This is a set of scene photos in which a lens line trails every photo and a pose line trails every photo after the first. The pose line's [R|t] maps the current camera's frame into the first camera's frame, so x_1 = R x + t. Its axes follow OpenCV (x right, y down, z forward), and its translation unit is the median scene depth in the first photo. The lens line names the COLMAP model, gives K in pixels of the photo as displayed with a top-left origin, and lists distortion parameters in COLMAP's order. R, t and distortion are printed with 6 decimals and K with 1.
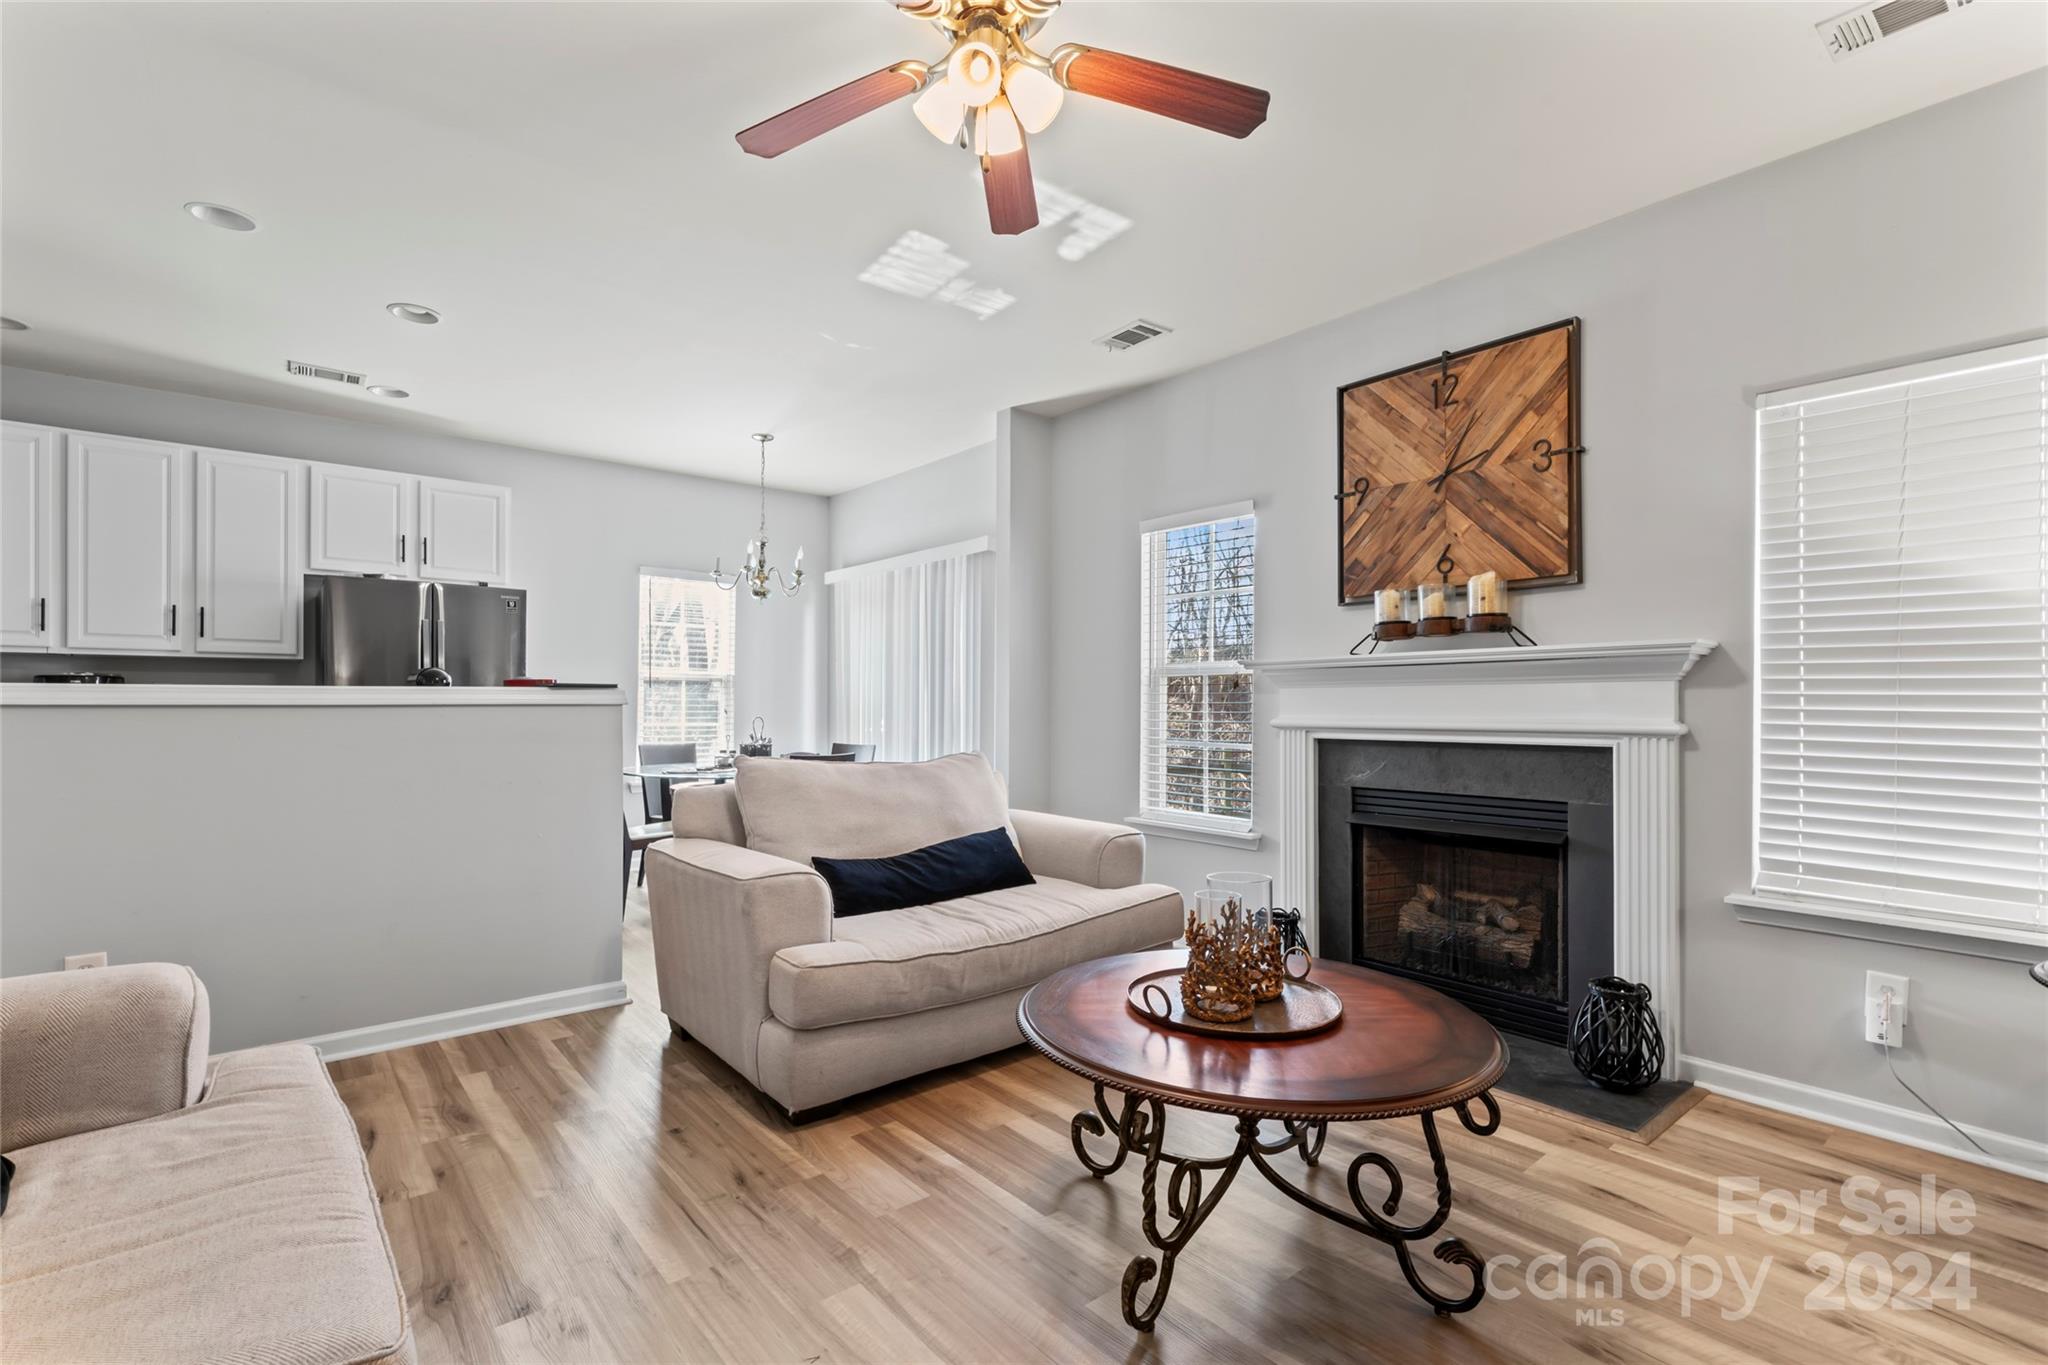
lens RADIAL K [[930.2, 0, 1023.3], [0, 930.2, 703.9], [0, 0, 1]] dist [-0.003049, -0.000832]
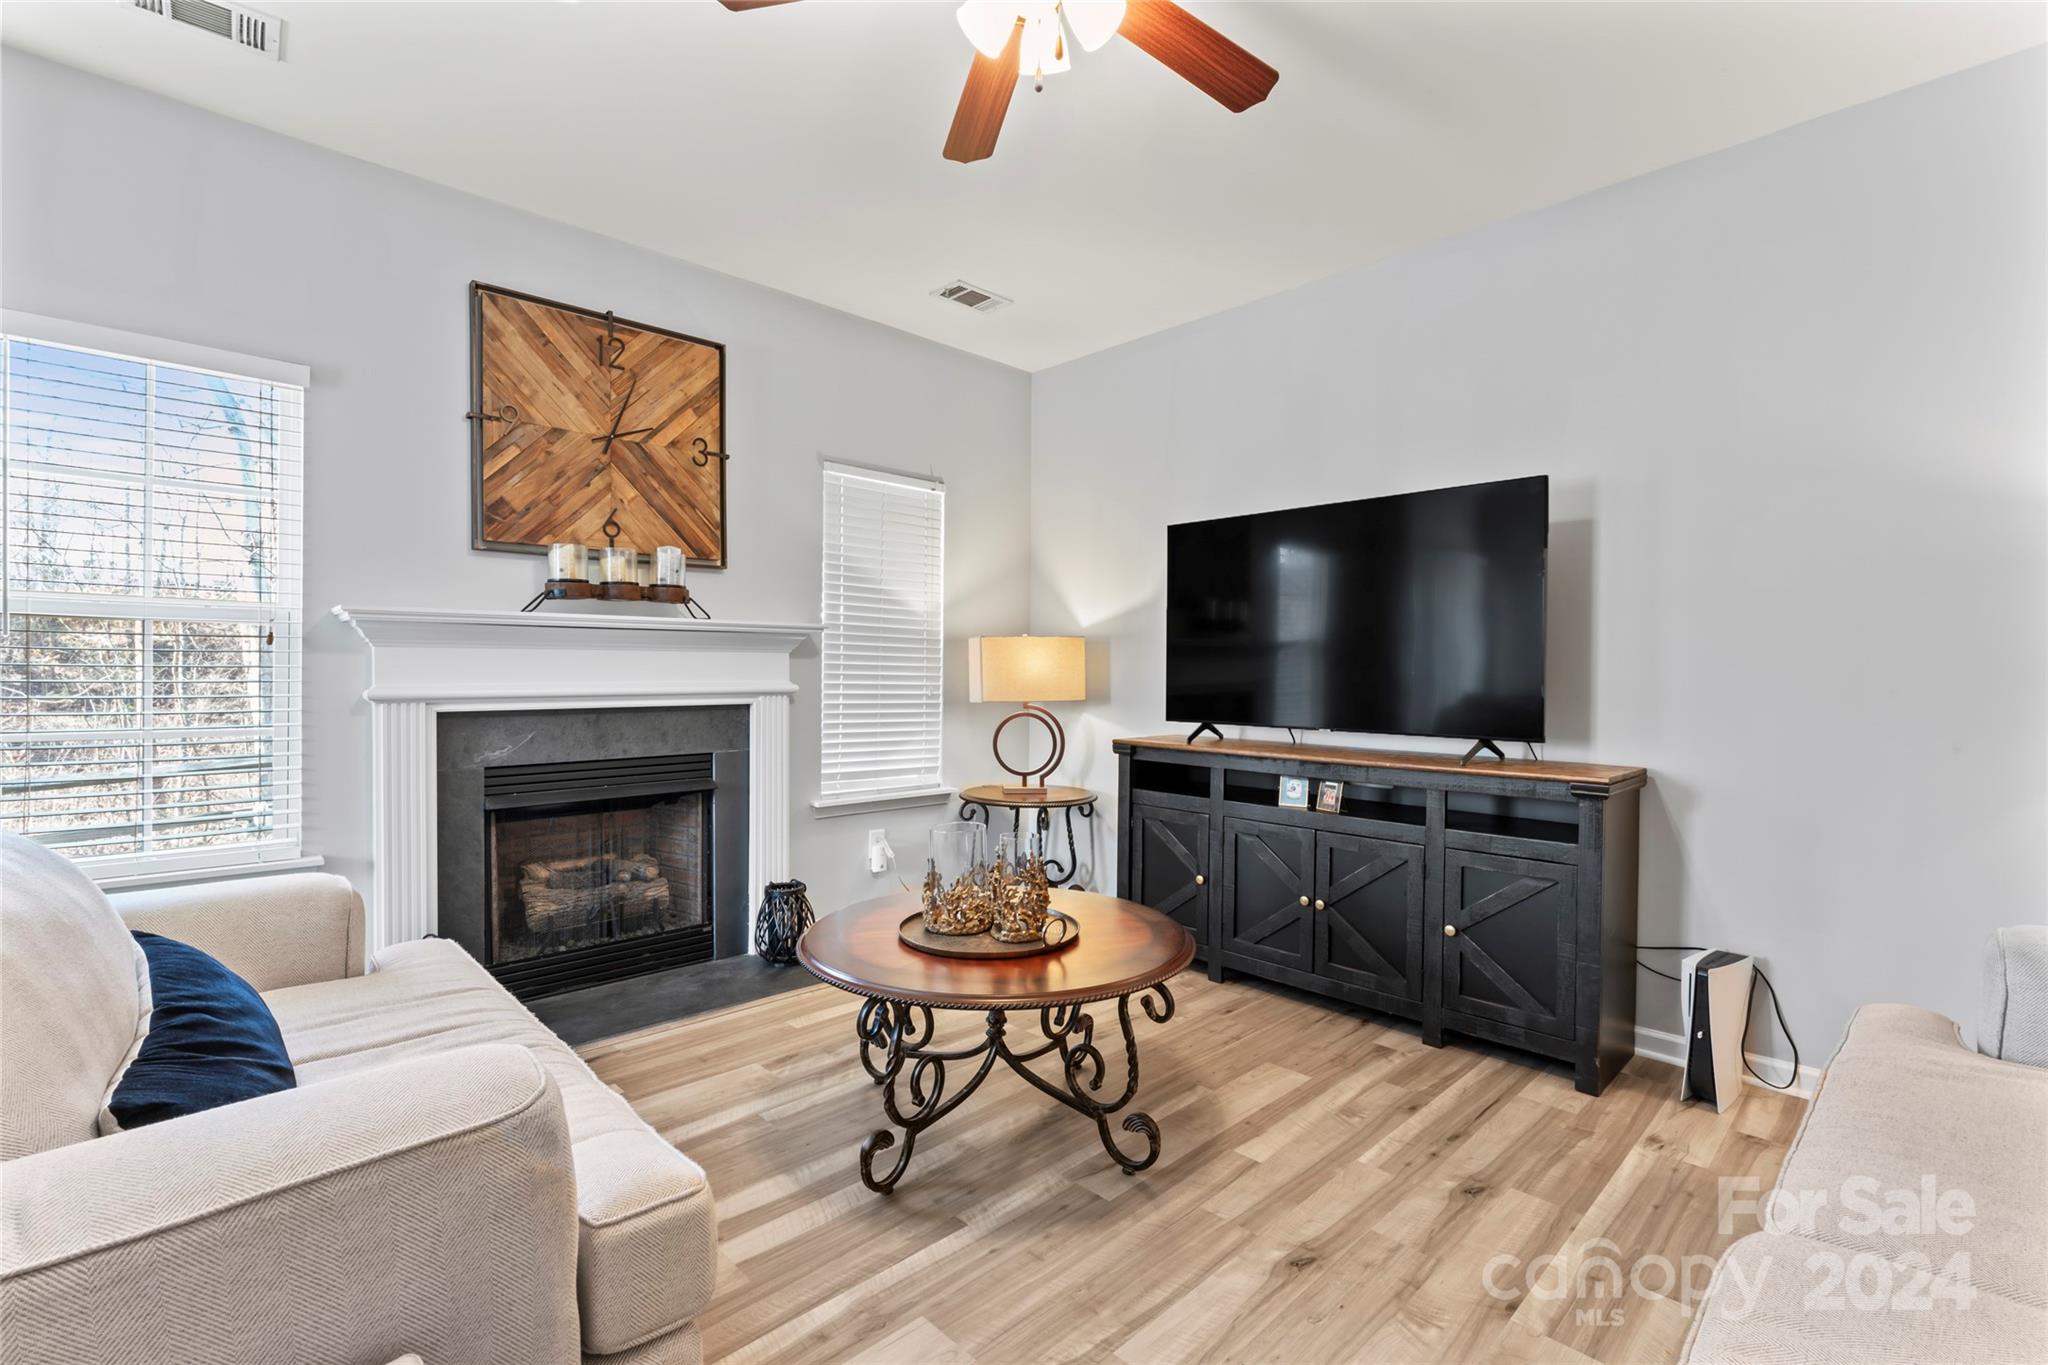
lens RADIAL K [[930.2, 0, 1009.8], [0, 930.2, 679.3], [0, 0, 1]] dist [-0.003049, -0.000832]
pose [[-0.072923, -0.009158, 0.997295, -0.566935], [-0.004672, 0.999950, 0.008840, 0.000190], [-0.997327, -0.004015, -0.072963, 0.649992]]
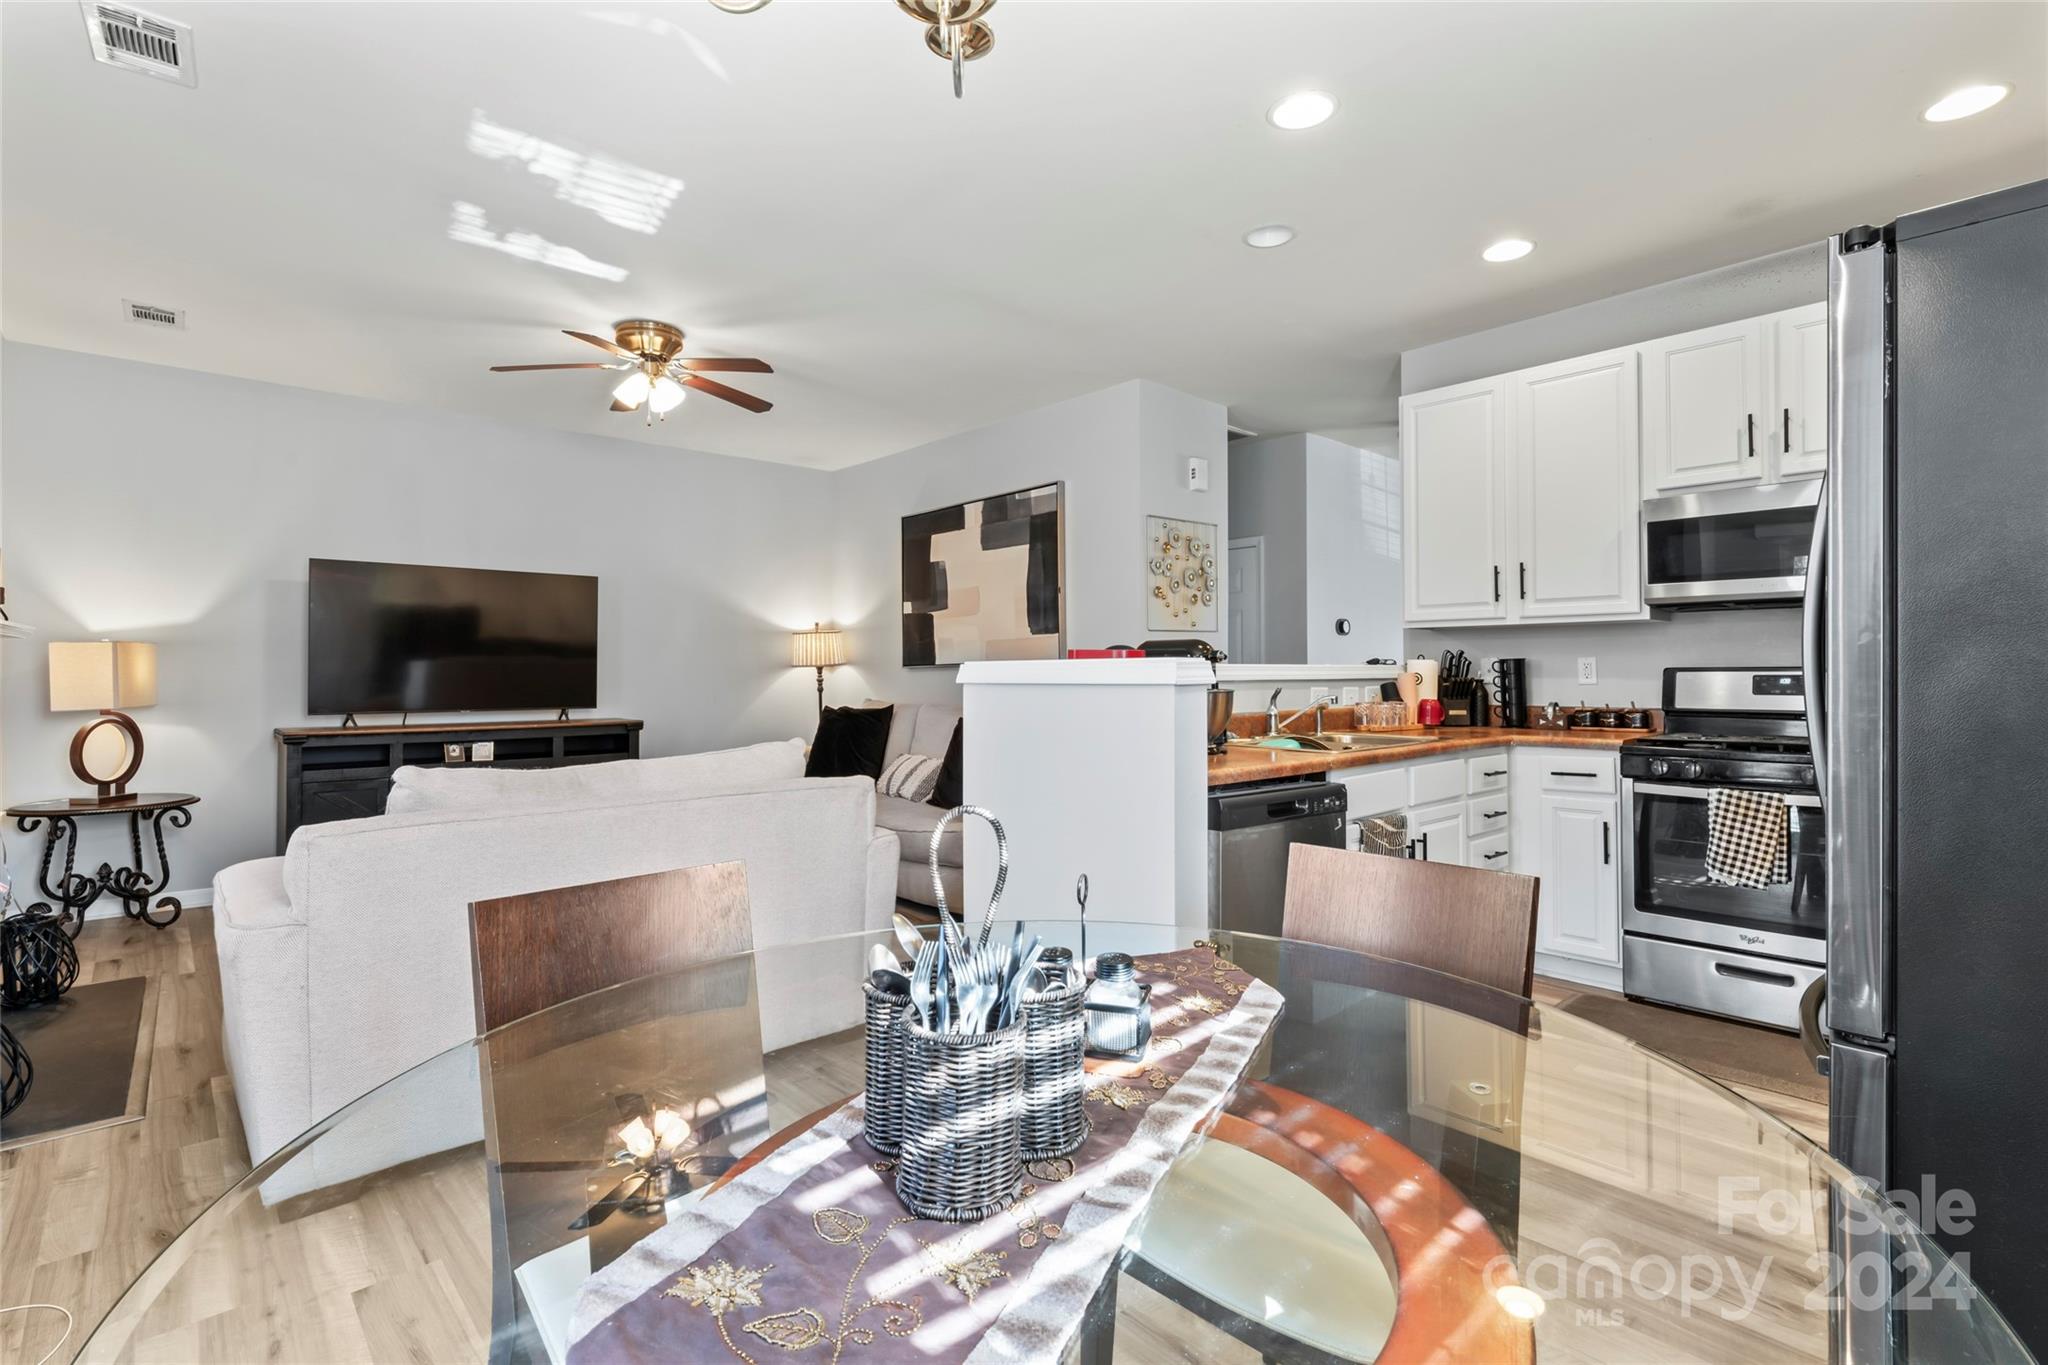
lens RADIAL K [[930.2, 0, 1014.3], [0, 930.2, 658.7], [0, 0, 1]] dist [-0.003049, -0.000832]
pose [[-0.997806, -0.002981, -0.066146, -0.422451], [-0.002409, 0.999959, -0.008712, -0.016352], [0.066169, -0.008533, -0.997772, 1.862255]]
